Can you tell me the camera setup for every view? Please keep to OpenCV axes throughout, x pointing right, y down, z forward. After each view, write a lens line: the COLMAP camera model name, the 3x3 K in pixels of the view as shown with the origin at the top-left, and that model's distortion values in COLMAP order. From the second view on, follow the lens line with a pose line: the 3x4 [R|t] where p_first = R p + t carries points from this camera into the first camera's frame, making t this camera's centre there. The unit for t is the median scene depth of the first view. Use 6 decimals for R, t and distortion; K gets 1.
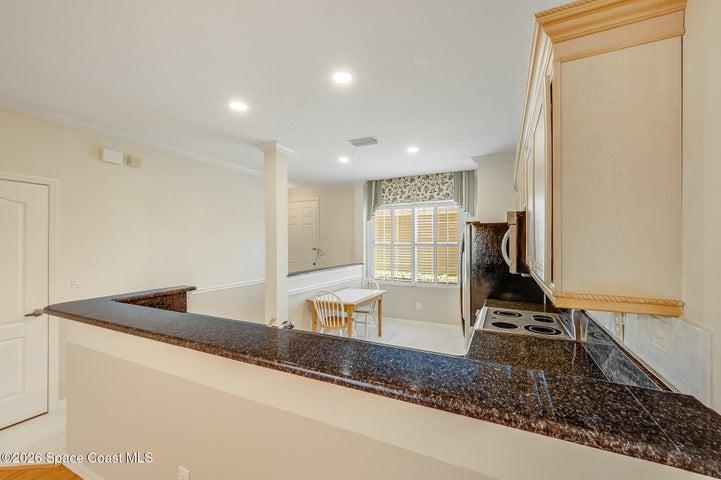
lens RADIAL K [[291.1, 0, 354.6], [0, 291.1, 237.0], [0, 0, 1]] dist [0.002938, 0.000359]
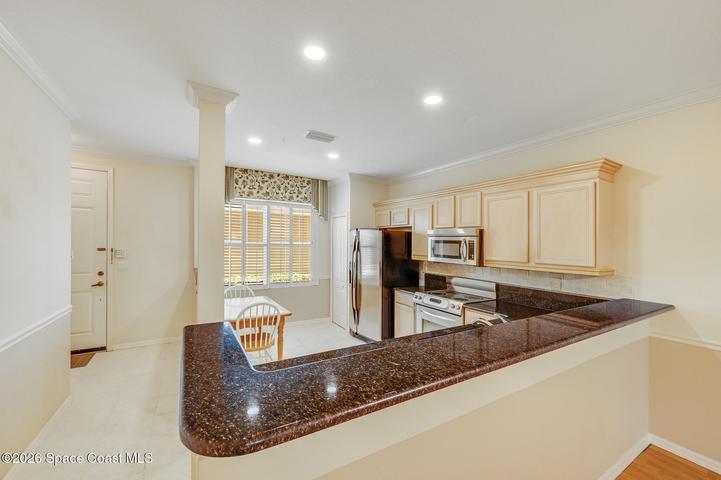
lens RADIAL K [[291.1, 0, 356.3], [0, 291.1, 241.0], [0, 0, 1]] dist [0.002938, 0.000359]
pose [[0.541166, 0.017355, 0.840737, -0.454641], [-0.038161, 0.999264, 0.003936, 0.000209], [-0.840049, -0.034213, 0.541430, 0.251922]]
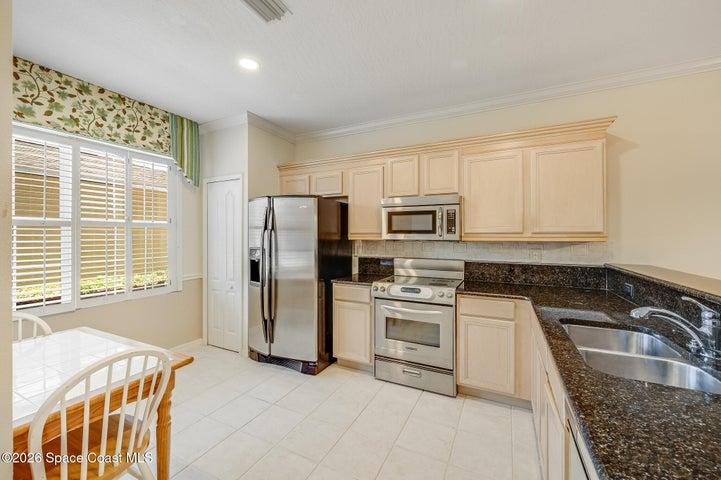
lens RADIAL K [[291.1, 0, 360.3], [0, 291.1, 229.7], [0, 0, 1]] dist [0.002938, 0.000359]
pose [[-0.007587, 0.016401, 0.999837, -0.292920], [-0.017484, 0.999710, -0.016532, 0.038555], [-0.999818, -0.017606, -0.007298, 0.550109]]
